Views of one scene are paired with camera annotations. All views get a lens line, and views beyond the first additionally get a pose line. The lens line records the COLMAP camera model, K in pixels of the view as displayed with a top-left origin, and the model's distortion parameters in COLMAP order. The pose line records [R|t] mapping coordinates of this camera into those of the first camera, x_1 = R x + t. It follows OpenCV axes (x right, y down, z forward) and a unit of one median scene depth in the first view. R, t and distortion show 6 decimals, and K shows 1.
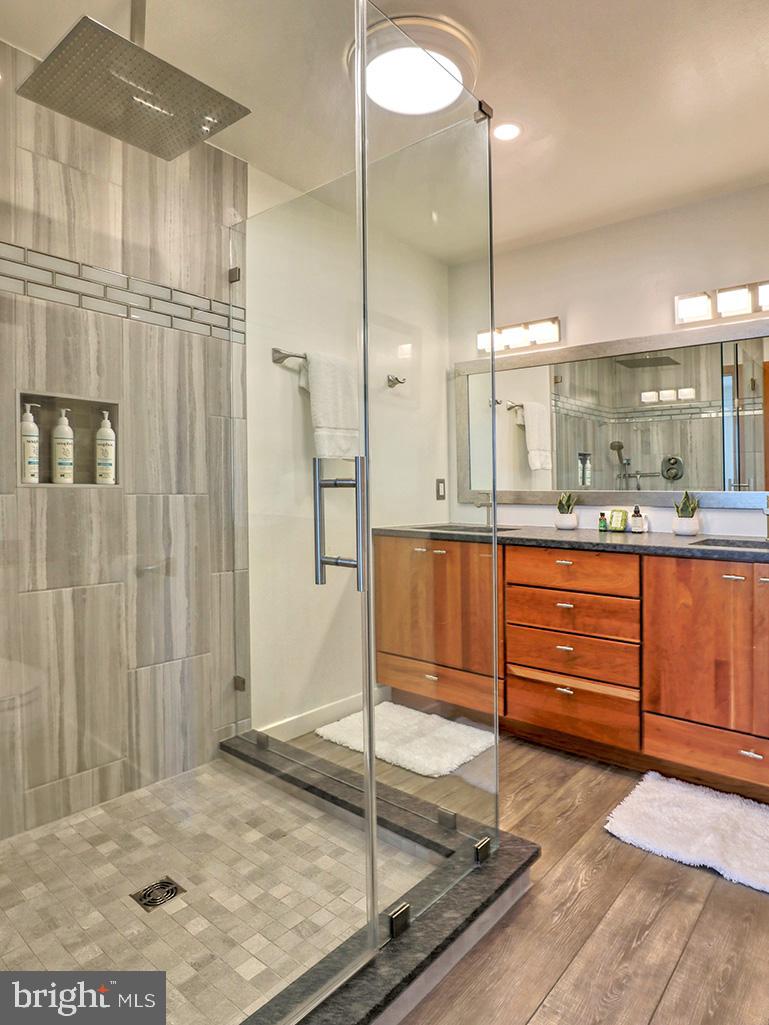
lens RADIAL K [[602.1, 0, 384.2], [0, 602.1, 480.5], [0, 0, 1]] dist [-0.024197, -0.000393]
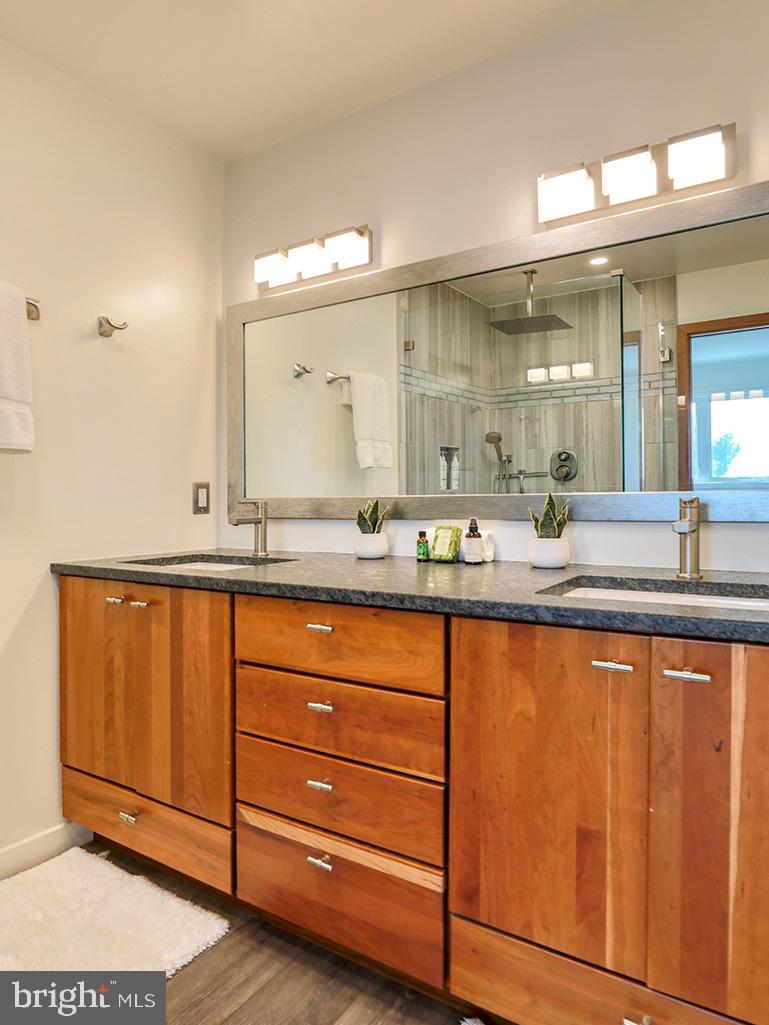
lens RADIAL K [[565.1, 0, 384.5], [0, 565.1, 512.5], [0, 0, 1]] dist [-0.019489, 0.000716]
pose [[0.996448, -0.018464, 0.082165, 0.298237], [0.015391, 0.999164, 0.037878, 0.013081], [-0.082796, -0.036479, 0.995899, 0.459490]]
